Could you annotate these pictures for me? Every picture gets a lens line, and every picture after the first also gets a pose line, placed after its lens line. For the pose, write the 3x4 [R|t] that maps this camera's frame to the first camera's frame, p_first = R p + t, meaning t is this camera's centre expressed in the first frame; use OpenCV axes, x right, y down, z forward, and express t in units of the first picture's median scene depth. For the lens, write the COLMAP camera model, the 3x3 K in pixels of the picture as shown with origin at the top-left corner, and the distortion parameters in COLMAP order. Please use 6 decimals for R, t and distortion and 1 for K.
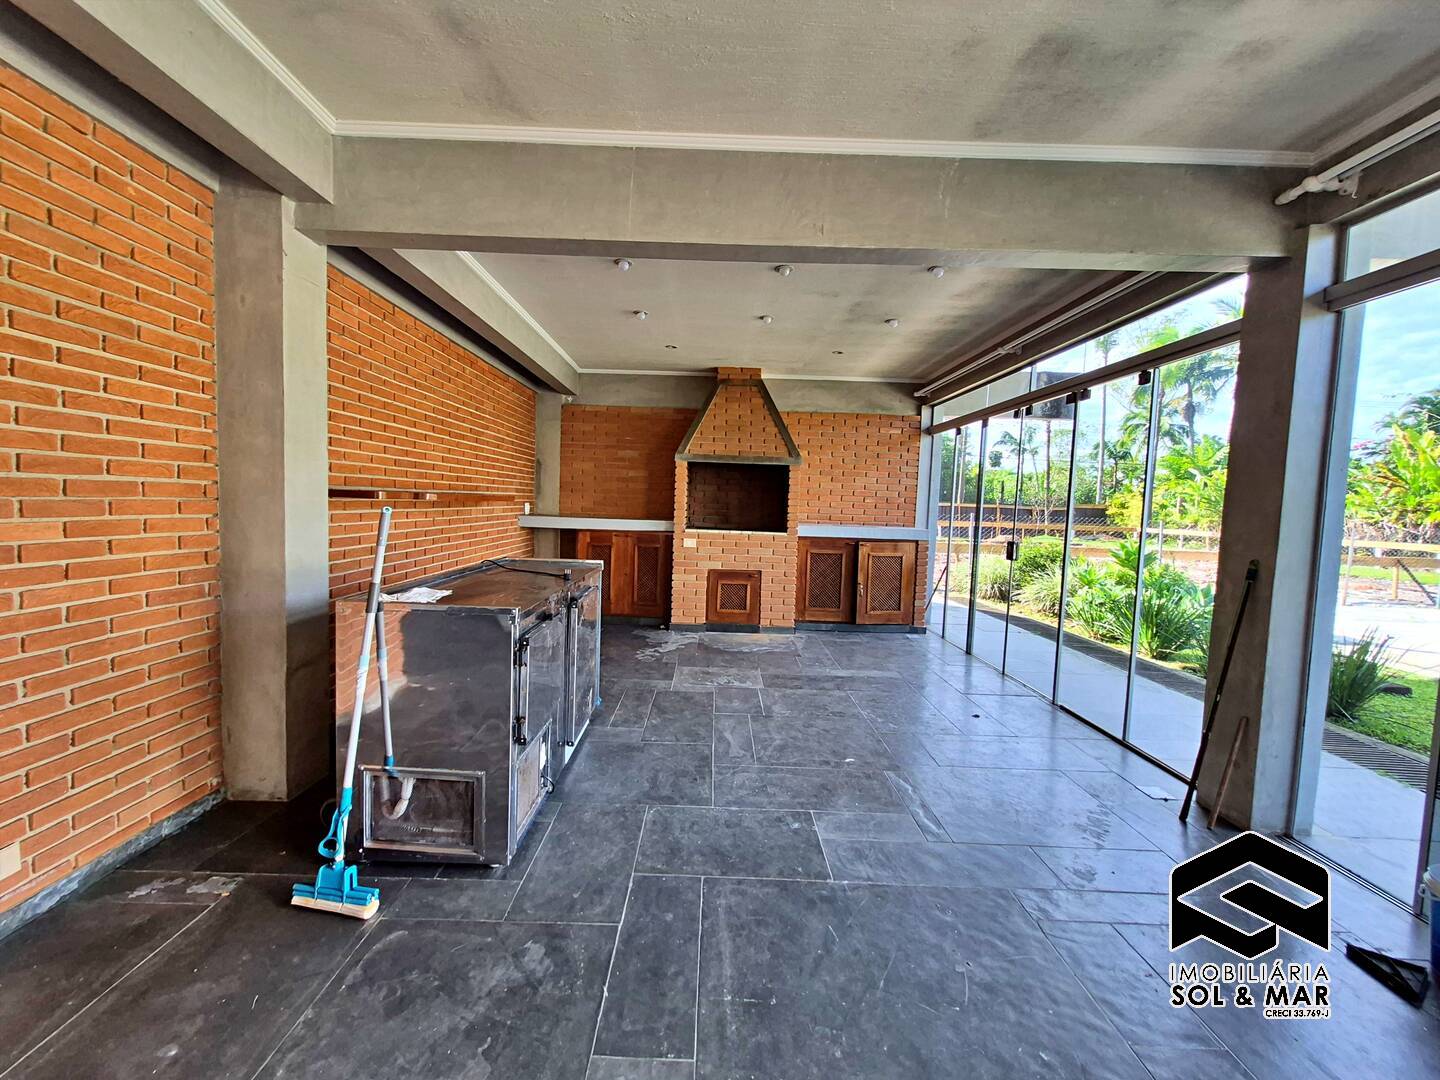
lens RADIAL K [[564.5, 0, 707.9], [0, 564.5, 530.3], [0, 0, 1]] dist [0.011536, -0.001803]
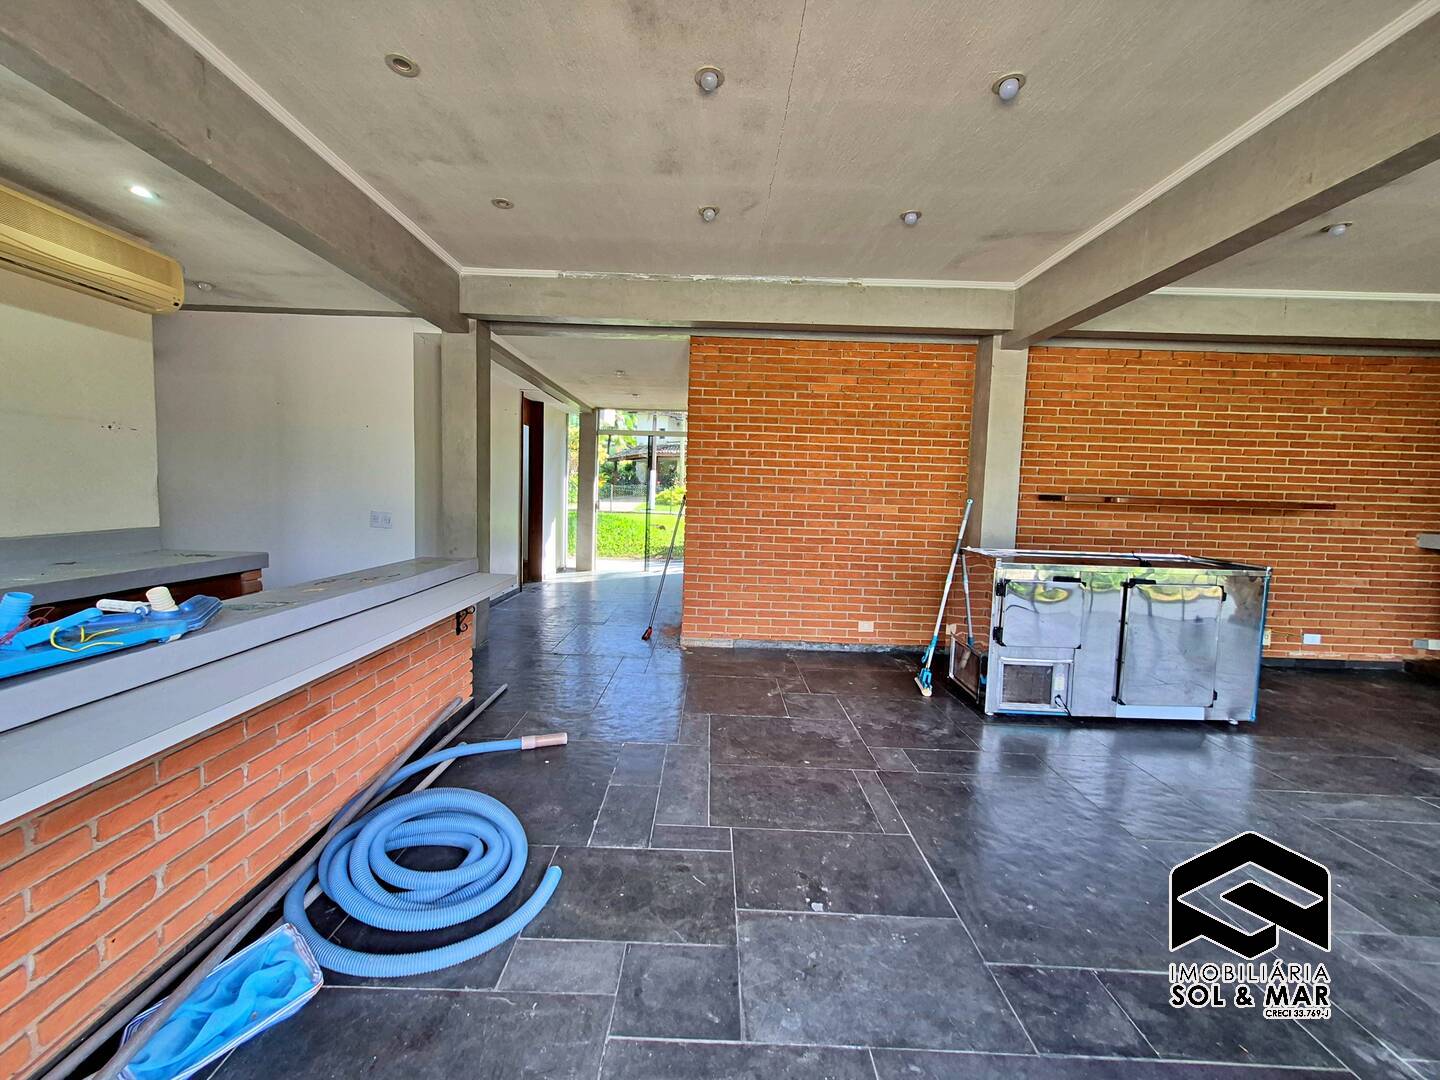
lens RADIAL K [[564.5, 0, 711.0], [0, 564.5, 530.5], [0, 0, 1]] dist [0.011536, -0.001803]
pose [[0.003215, 0.038610, -0.999249, 0.439875], [-0.082447, 0.995863, 0.038214, 0.019953], [0.996590, 0.082262, 0.006385, 0.047782]]
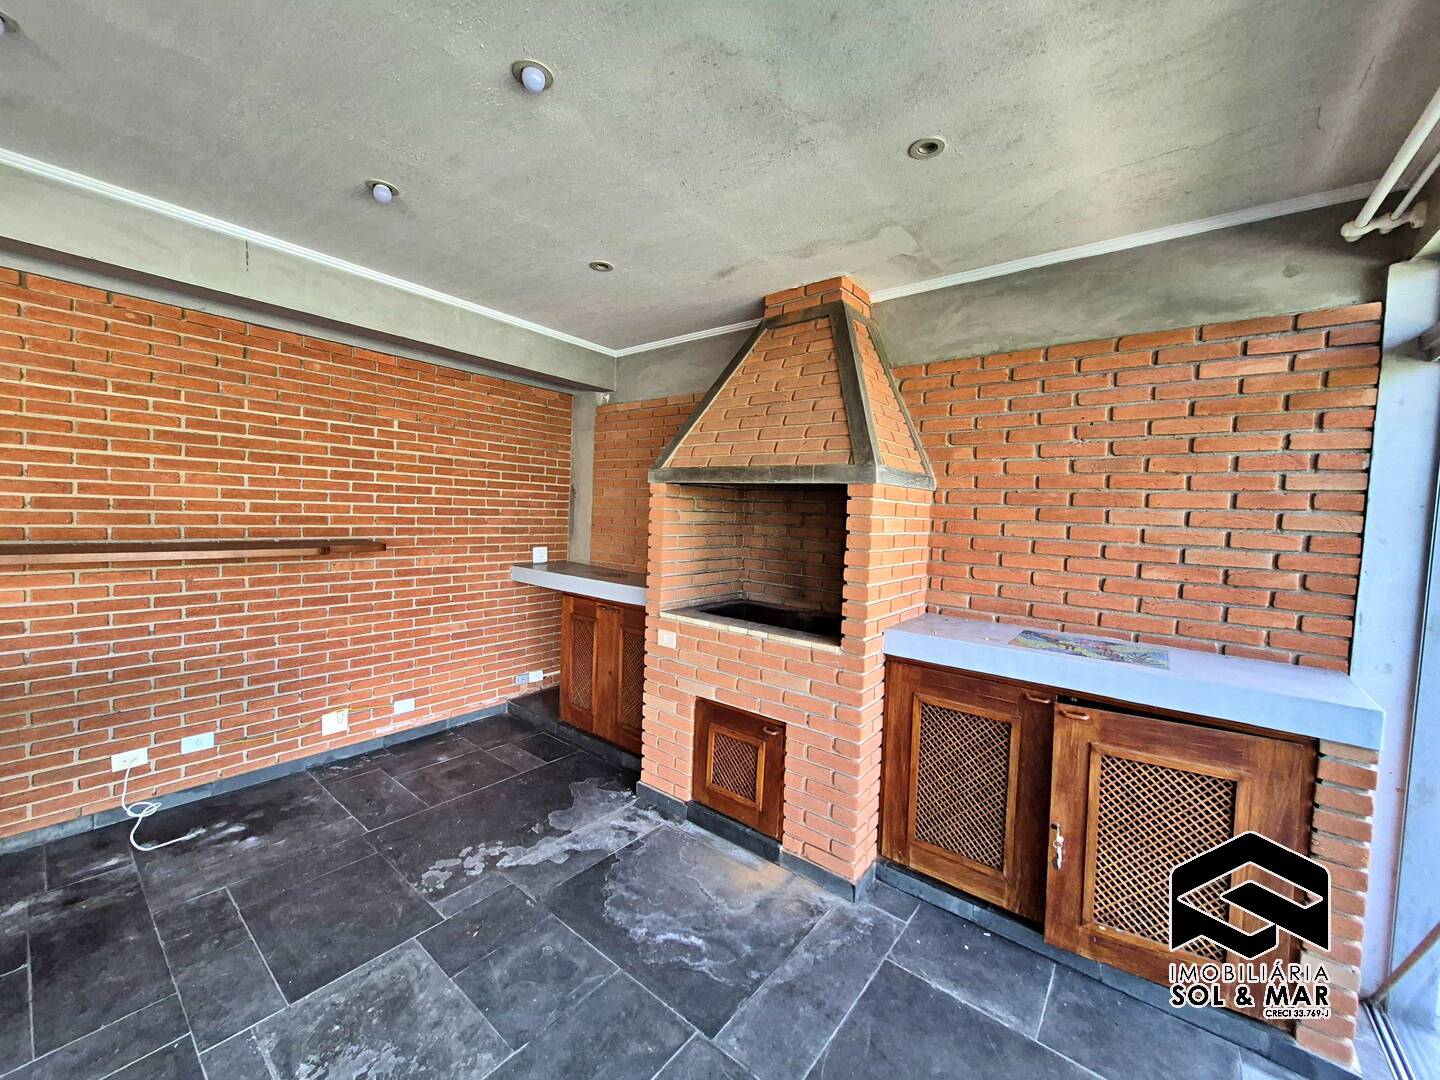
lens RADIAL K [[564.5, 0, 713.8], [0, 564.5, 532.2], [0, 0, 1]] dist [0.011536, -0.001803]
pose [[0.782942, 0.021134, -0.621736, 0.320412], [-0.043963, 0.998804, -0.021411, -0.066008], [0.620540, 0.044097, 0.782934, 0.610306]]
